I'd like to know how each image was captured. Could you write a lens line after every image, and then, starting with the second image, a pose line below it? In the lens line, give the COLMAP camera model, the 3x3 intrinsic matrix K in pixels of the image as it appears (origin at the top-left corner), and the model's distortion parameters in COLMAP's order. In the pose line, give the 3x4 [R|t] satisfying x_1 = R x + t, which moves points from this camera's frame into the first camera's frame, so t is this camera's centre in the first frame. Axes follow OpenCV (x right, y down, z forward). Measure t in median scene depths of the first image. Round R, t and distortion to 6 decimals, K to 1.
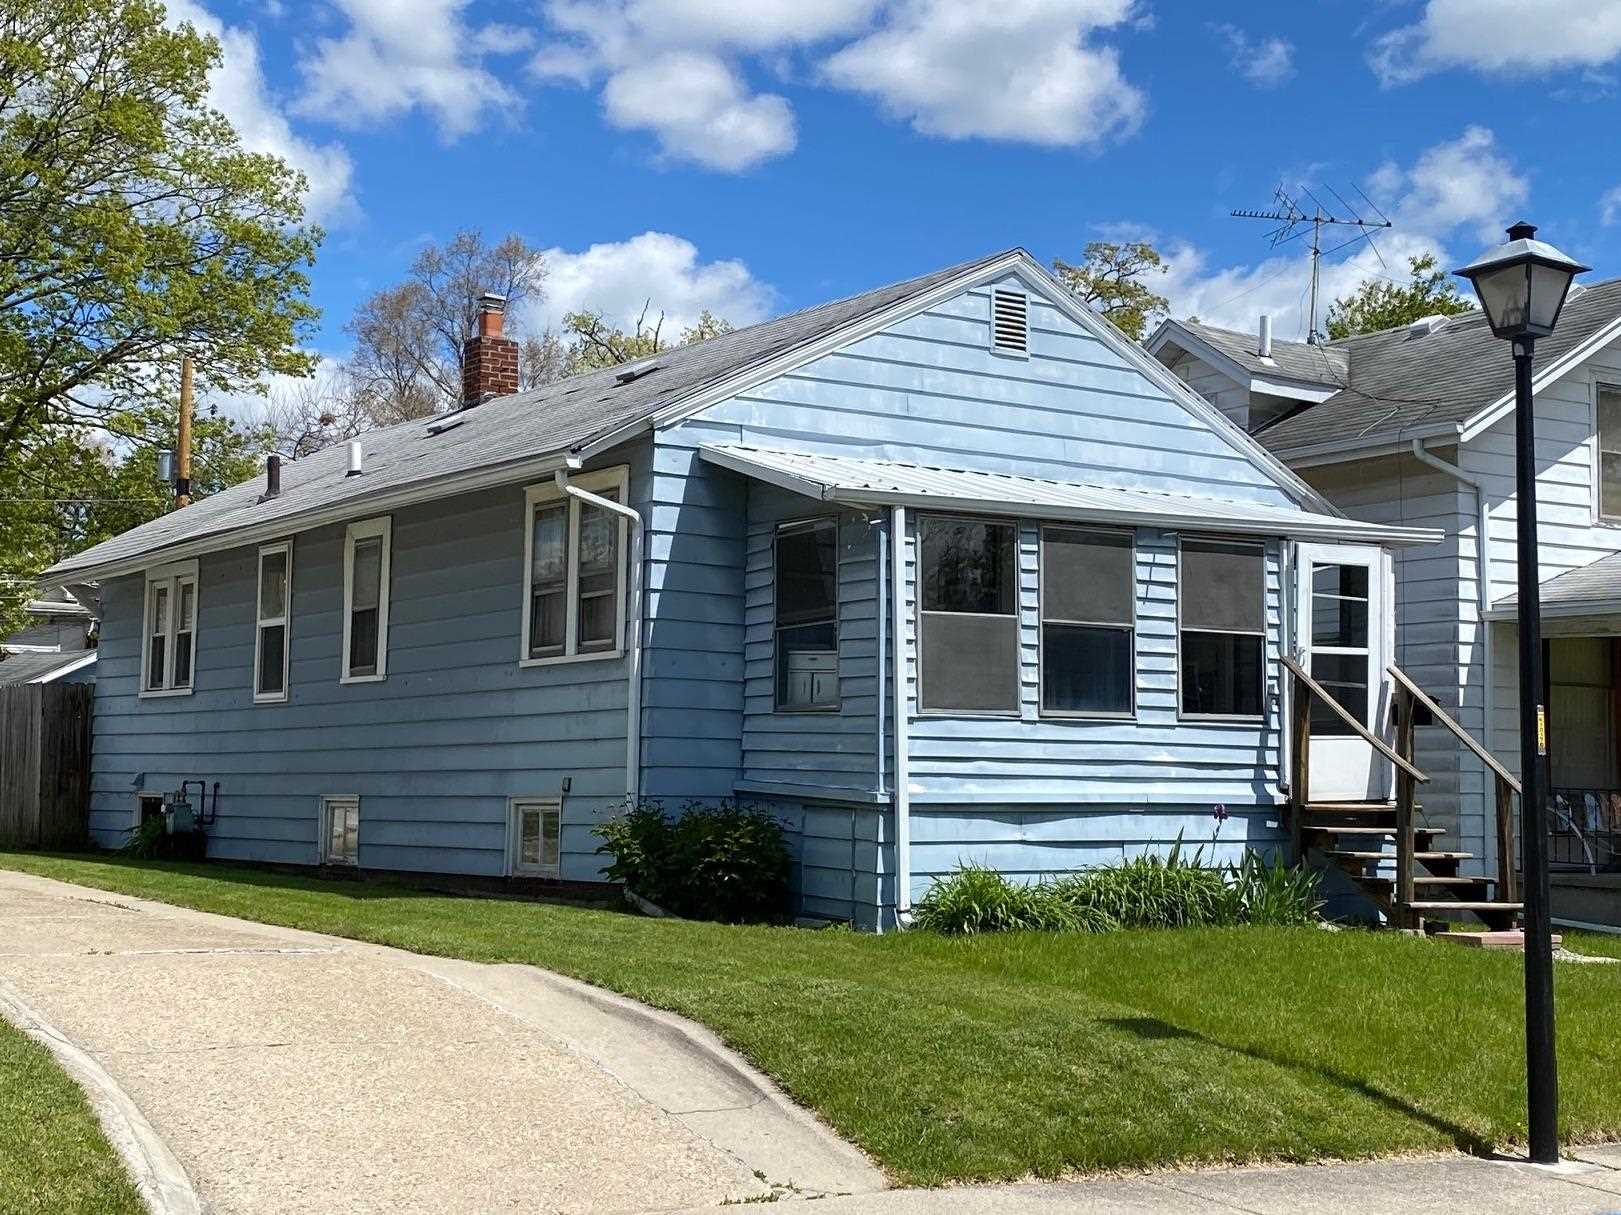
lens RADIAL K [[2338.6, 0, 817.2], [0, 2338.6, 610.7], [0, 0, 1]] dist [0.076860, 0.000000]
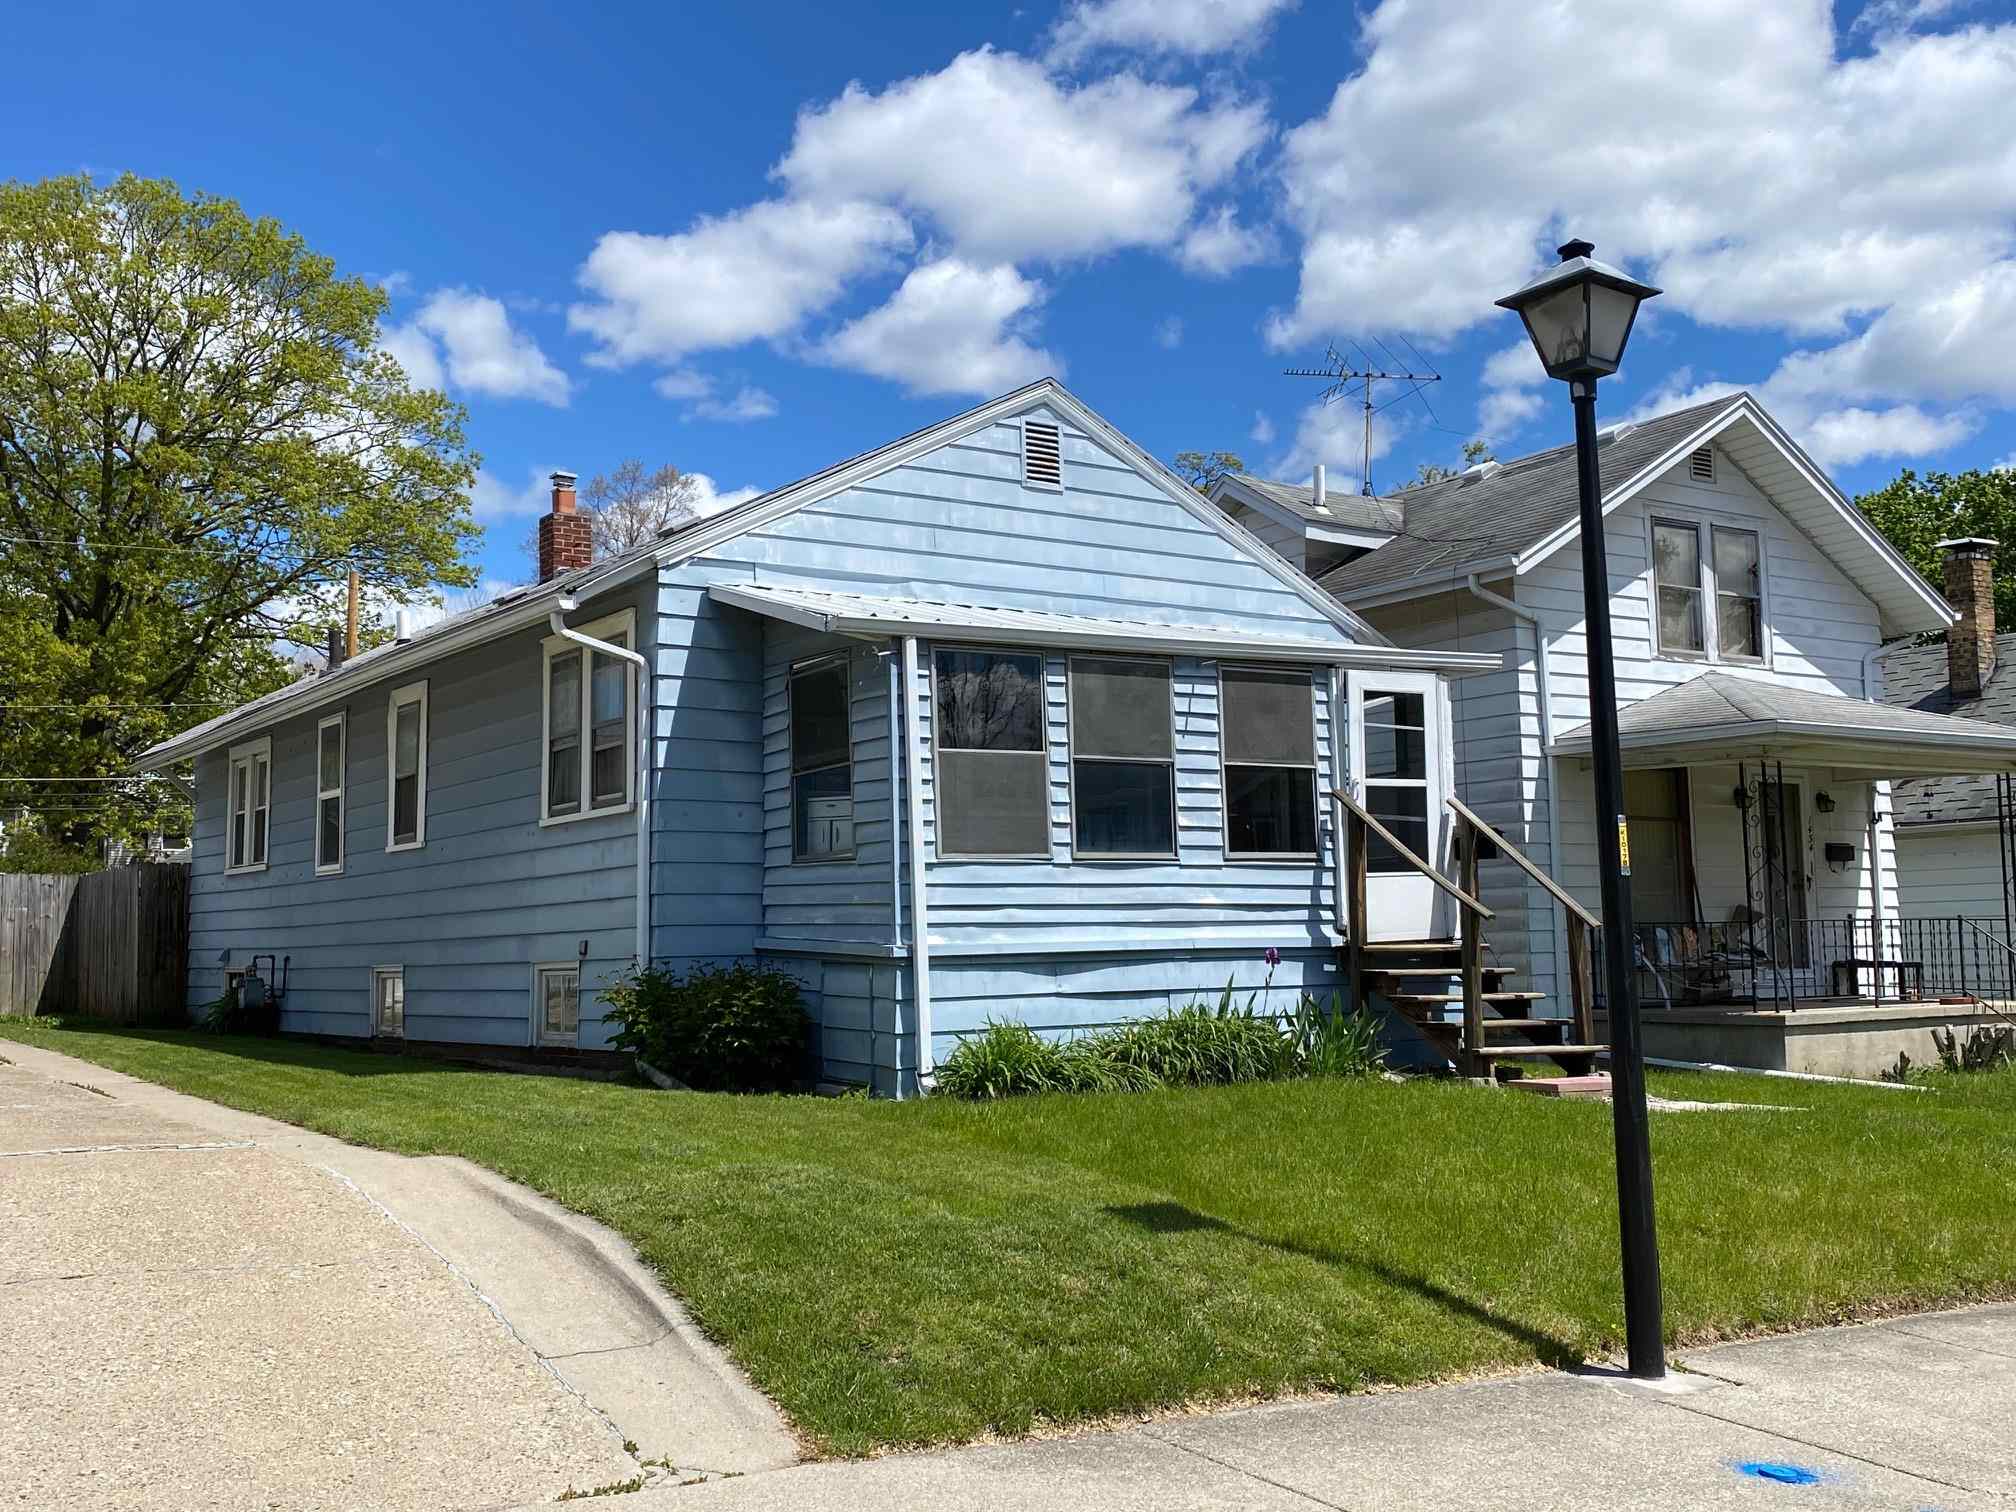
lens RADIAL K [[2012.1, 0, 922.8], [0, 2012.1, 743.3], [0, 0, 1]] dist [0.052038, 0.000000]
pose [[0.999272, -0.031090, -0.022108, 0.052761], [0.030531, 0.999217, -0.025172, 0.016754], [0.022873, 0.024478, 0.999439, 0.189972]]
